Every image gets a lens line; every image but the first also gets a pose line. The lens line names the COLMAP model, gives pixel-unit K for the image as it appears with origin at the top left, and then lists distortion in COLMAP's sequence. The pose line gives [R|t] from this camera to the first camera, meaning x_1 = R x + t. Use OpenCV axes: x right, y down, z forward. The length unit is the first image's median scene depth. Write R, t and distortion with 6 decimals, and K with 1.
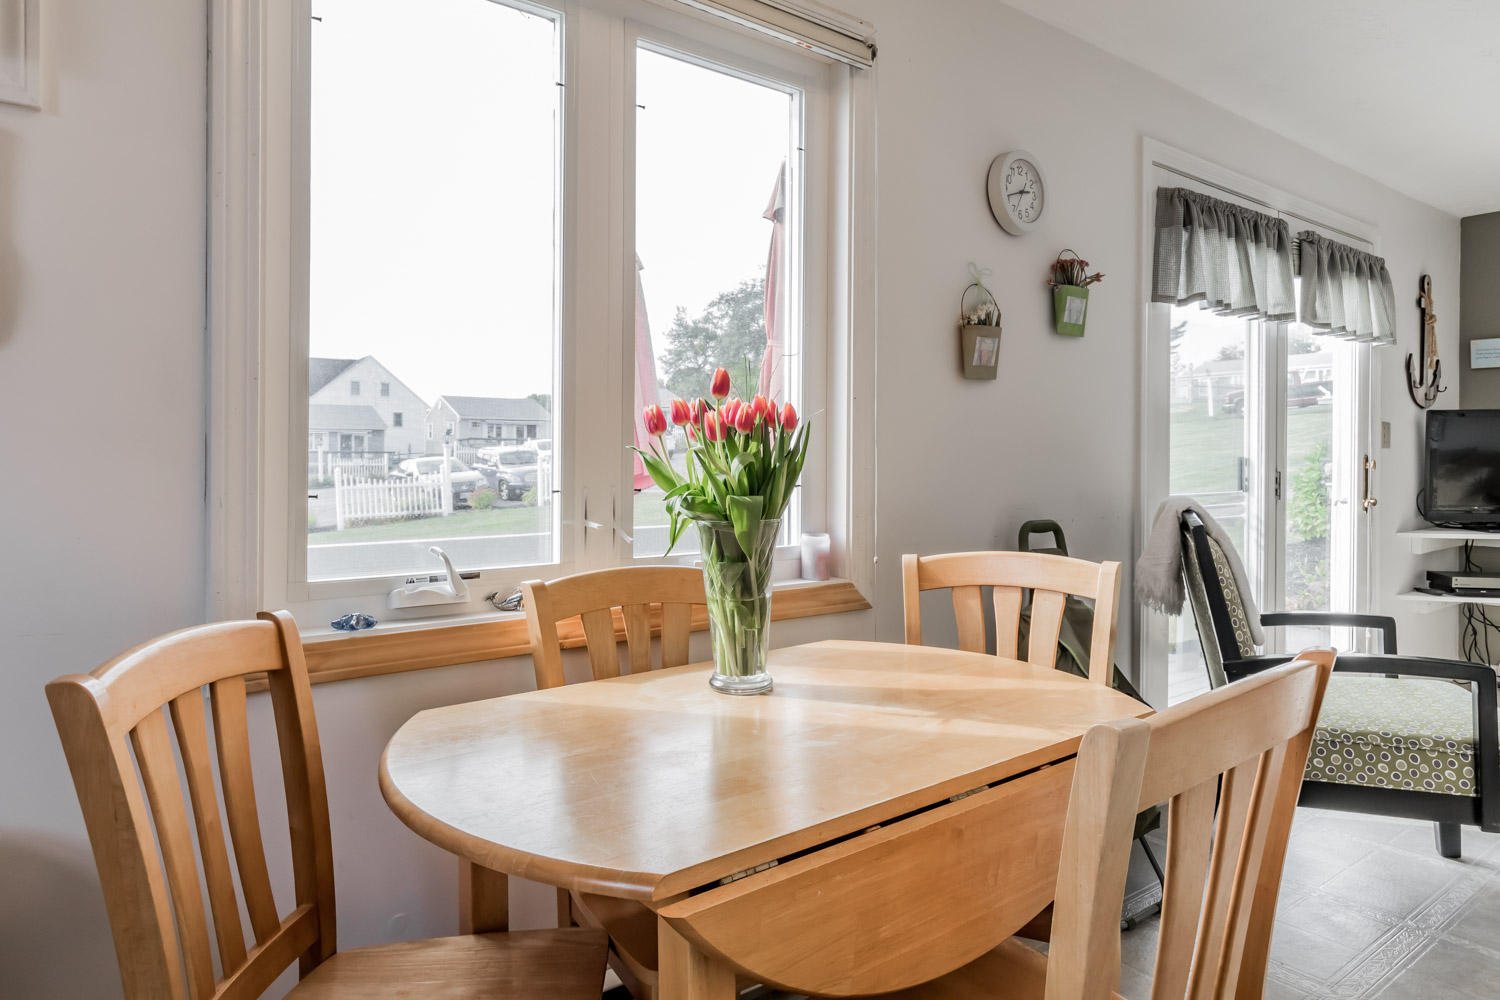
lens RADIAL K [[889.7, 0, 752.0], [0, 889.7, 460.1], [0, 0, 1]] dist [-0.001322, -0.000269]
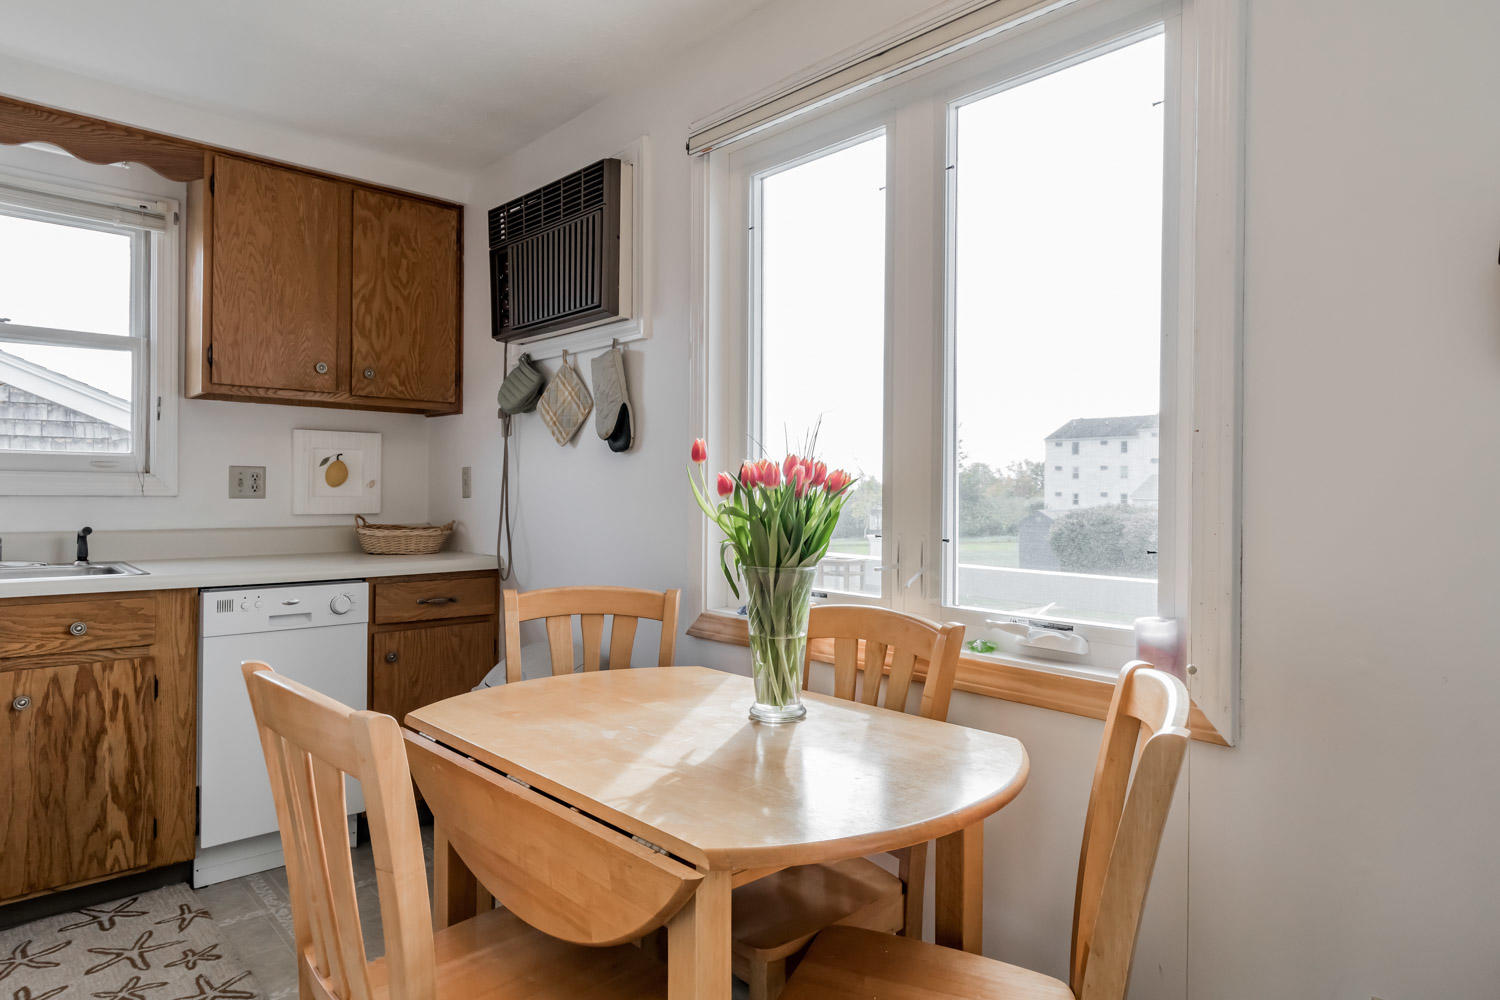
lens RADIAL K [[878.3, 0, 753.2], [0, 878.3, 491.4], [0, 0, 1]] dist [0.001098, 0.000165]
pose [[0.124740, 0.016039, -0.992060, 0.745818], [-0.007607, 0.999855, 0.015209, -0.032472], [0.992160, 0.005650, 0.124844, 0.568590]]
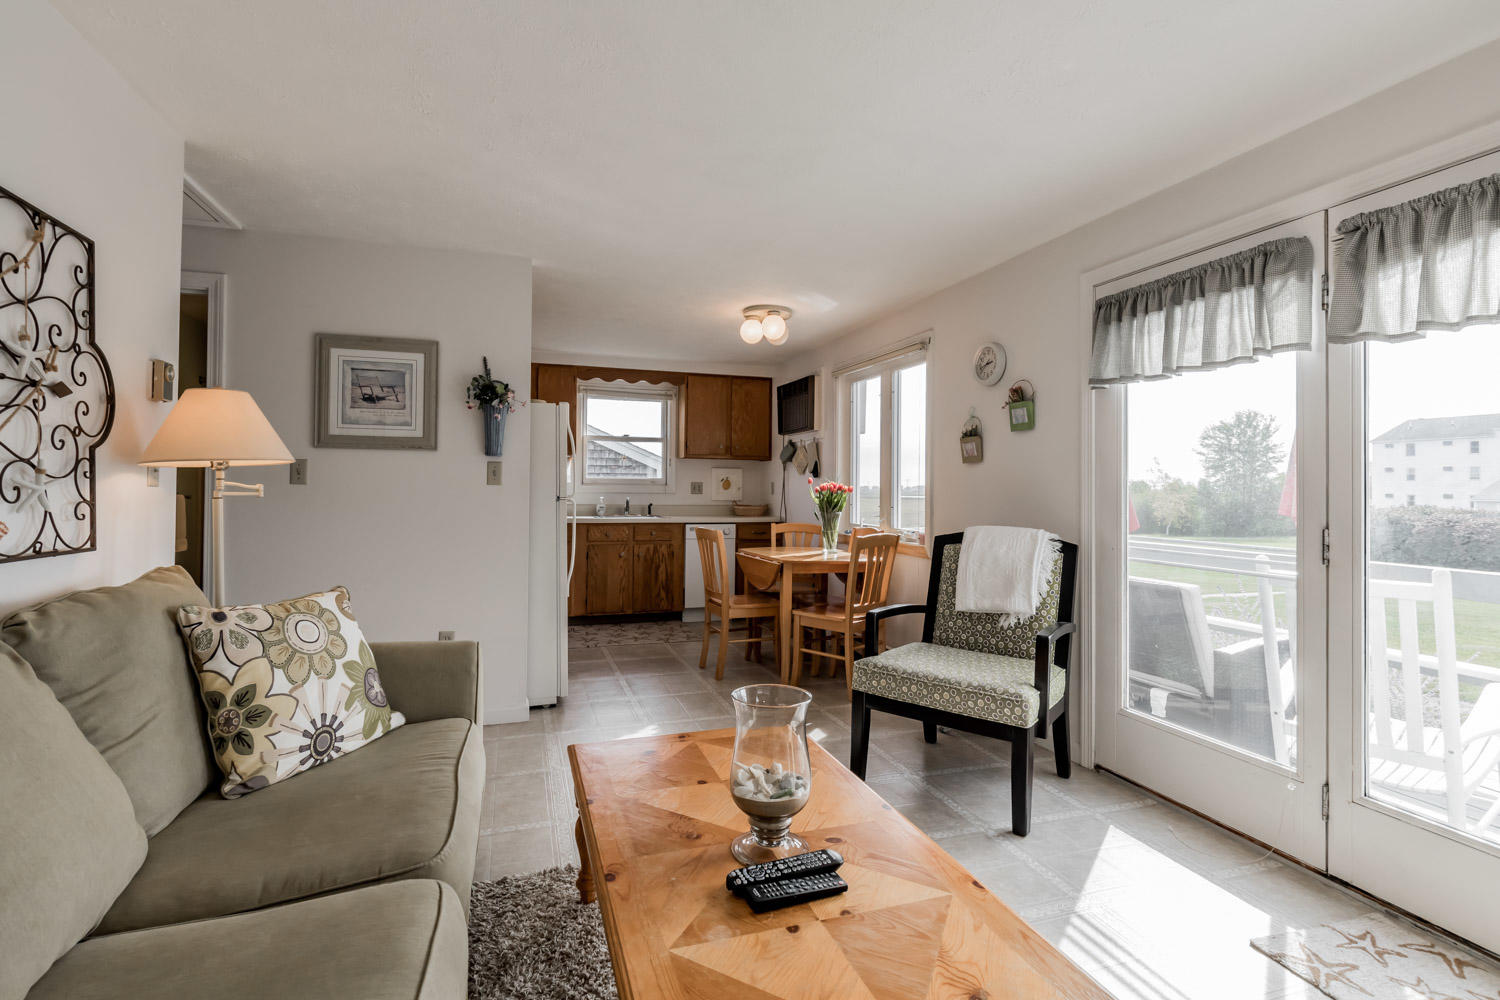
lens RADIAL K [[667.8, 0, 742.8], [0, 667.8, 488.4], [0, 0, 1]] dist [0.001374, 0.000566]
pose [[-0.302914, 0.010788, -0.952957, 2.104111], [-0.002559, 0.999923, 0.012133, -0.057120], [0.953014, 0.006114, -0.302863, 1.065477]]
